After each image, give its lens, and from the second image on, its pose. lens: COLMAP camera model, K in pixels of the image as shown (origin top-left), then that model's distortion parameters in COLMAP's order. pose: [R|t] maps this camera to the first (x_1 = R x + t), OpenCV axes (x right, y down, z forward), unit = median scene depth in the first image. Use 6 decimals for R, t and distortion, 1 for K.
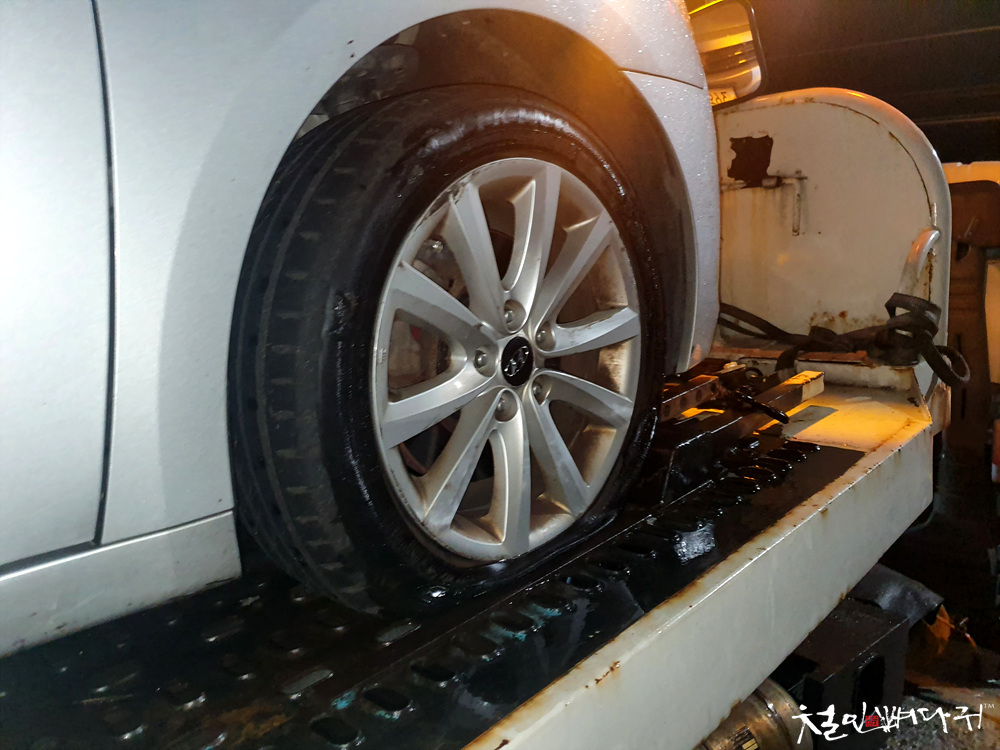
lens RADIAL K [[779.4, 0, 487.9], [0, 779.4, 391.8], [0, 0, 1]] dist [0.091640, -0.146526]
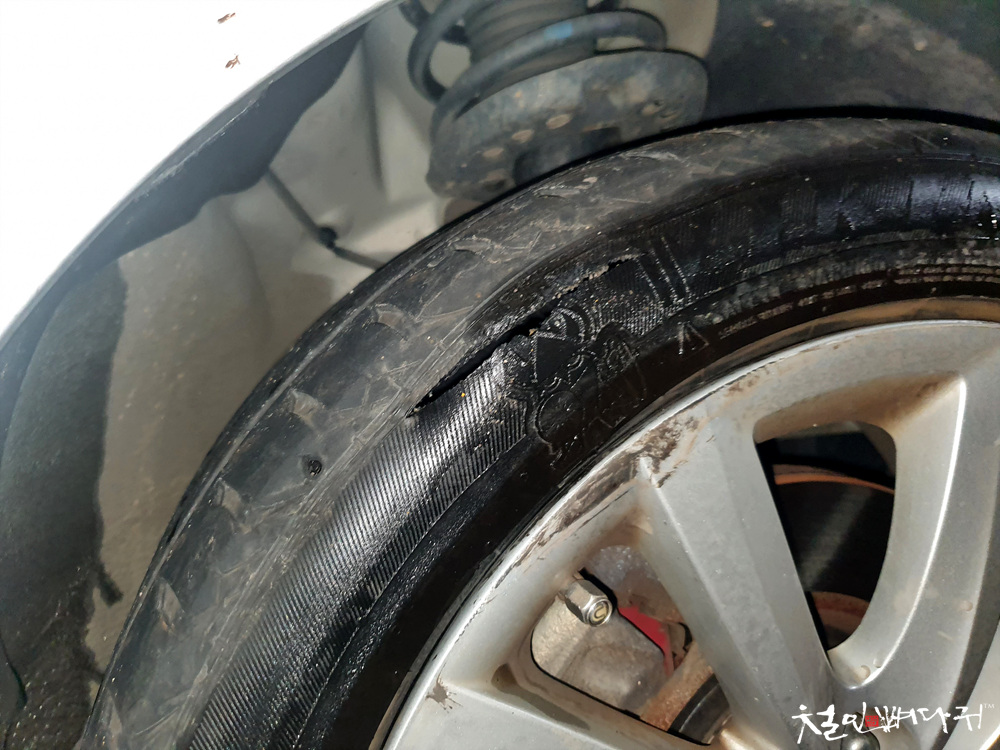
lens RADIAL K [[779.4, 0, 487.9], [0, 779.4, 391.8], [0, 0, 1]] dist [0.091640, -0.146526]
pose [[0.869622, 0.061810, -0.489833, 0.051686], [-0.093217, 0.994844, -0.039958, -0.258298], [0.484838, 0.080409, 0.870900, 0.682865]]
